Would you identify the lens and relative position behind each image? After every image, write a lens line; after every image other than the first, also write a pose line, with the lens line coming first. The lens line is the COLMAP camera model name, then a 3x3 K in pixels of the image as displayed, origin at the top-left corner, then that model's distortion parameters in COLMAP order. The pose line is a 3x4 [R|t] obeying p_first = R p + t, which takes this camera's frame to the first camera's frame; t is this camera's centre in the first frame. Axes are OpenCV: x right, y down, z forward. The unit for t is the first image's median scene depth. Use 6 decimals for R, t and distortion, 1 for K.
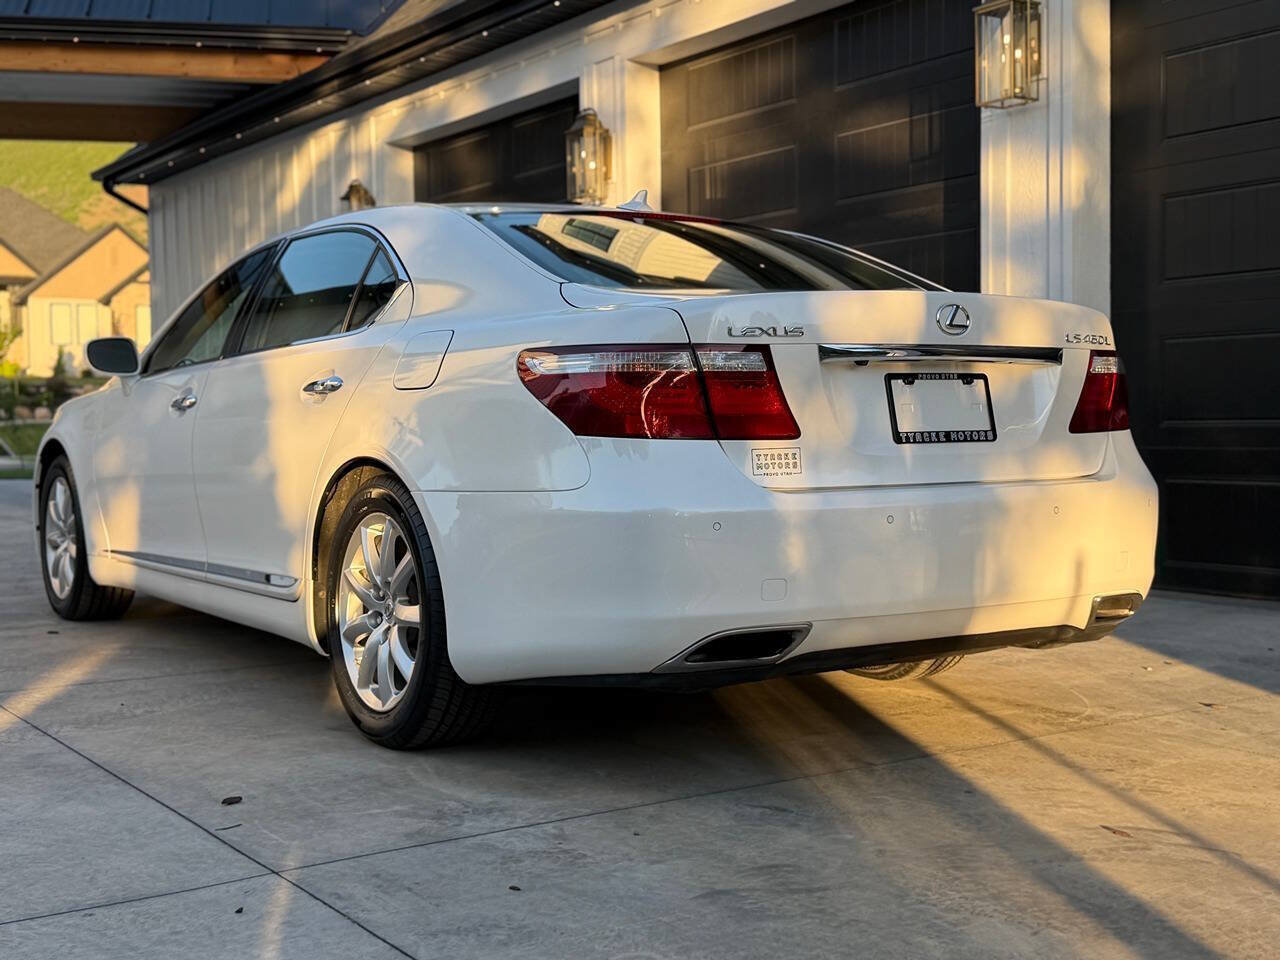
lens RADIAL K [[1564.4, 0, 652.3], [0, 1564.4, 476.4], [0, 0, 1]] dist [0.213016, -0.506017]
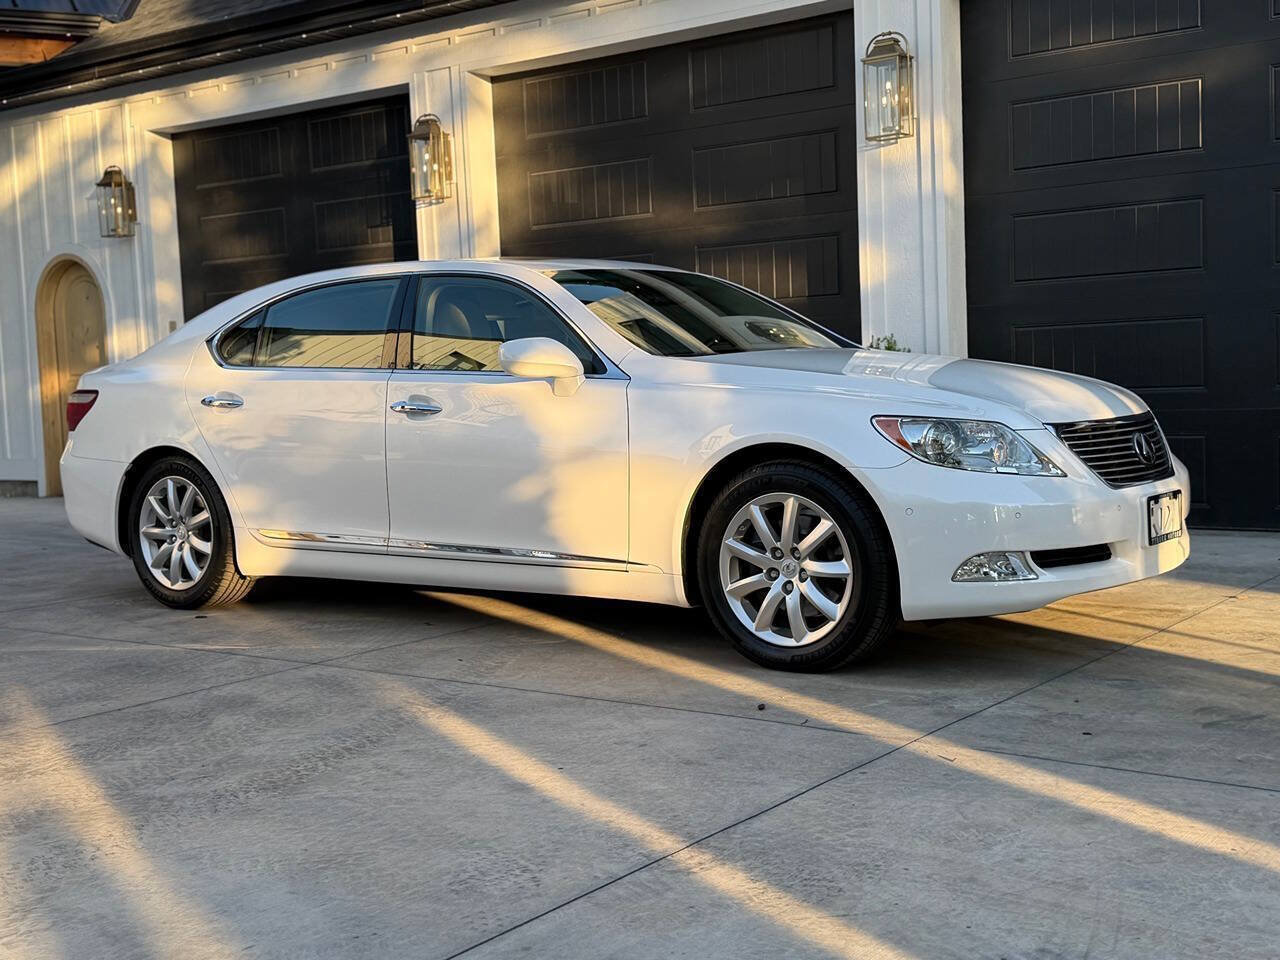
lens RADIAL K [[1565.2, 0, 640.0], [0, 1565.2, 480.0], [0, 0, 1]] dist [0.205431, -0.475370]
pose [[0.946536, -0.048647, 0.318909, -0.367501], [0.040380, 0.998656, 0.032488, -0.017337], [-0.320061, -0.017874, 0.947228, -0.108398]]
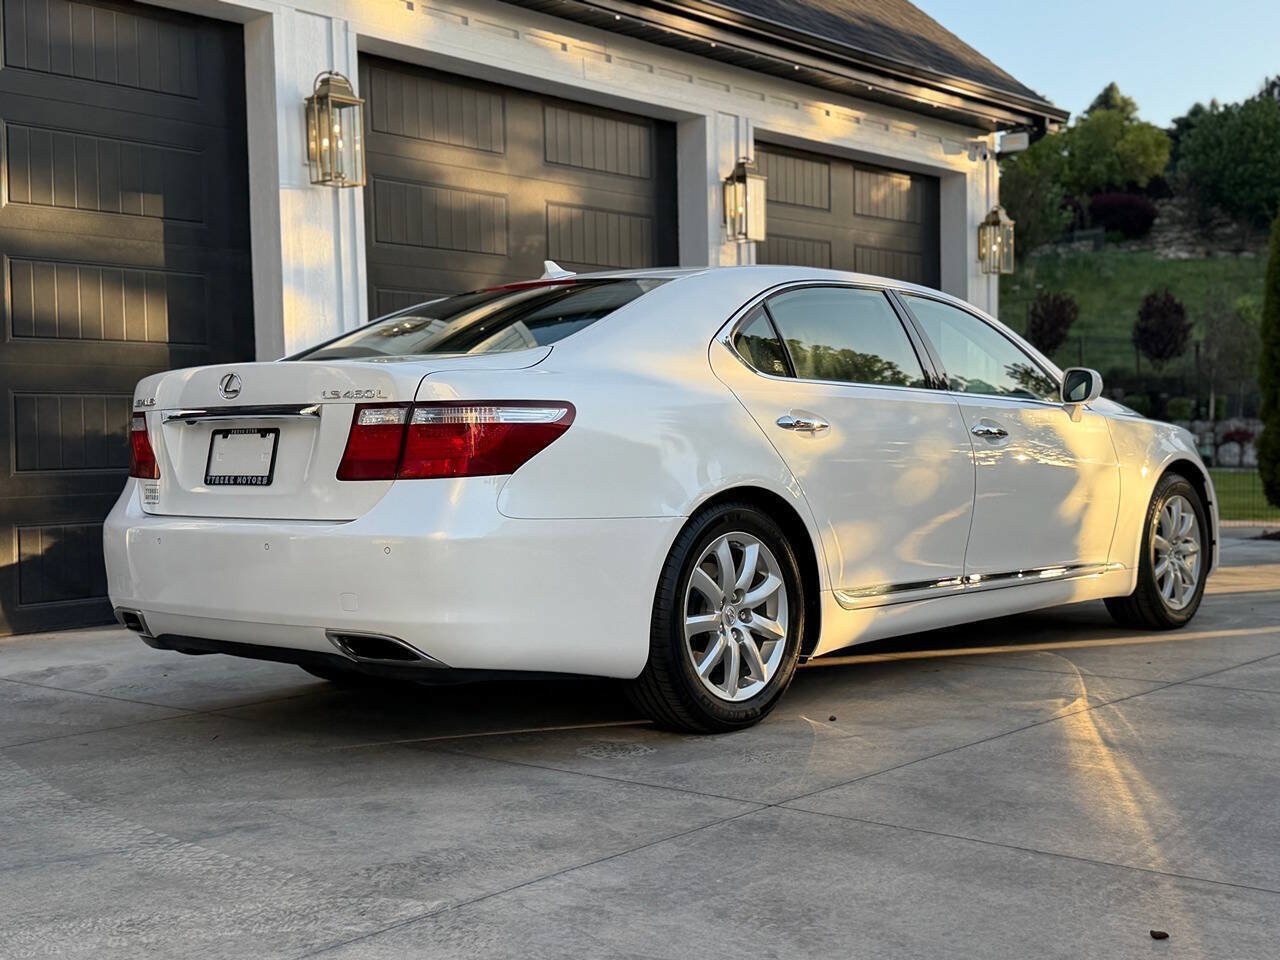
lens RADIAL K [[1573.0, 0, 640.0], [0, 1573.0, 480.0], [0, 0, 1]] dist [0.202730, -0.473645]
pose [[-0.246355, -0.010030, 0.969128, -0.944011], [0.058984, 0.997938, 0.025322, -0.039525], [-0.967383, 0.063402, -0.245255, 1.087104]]
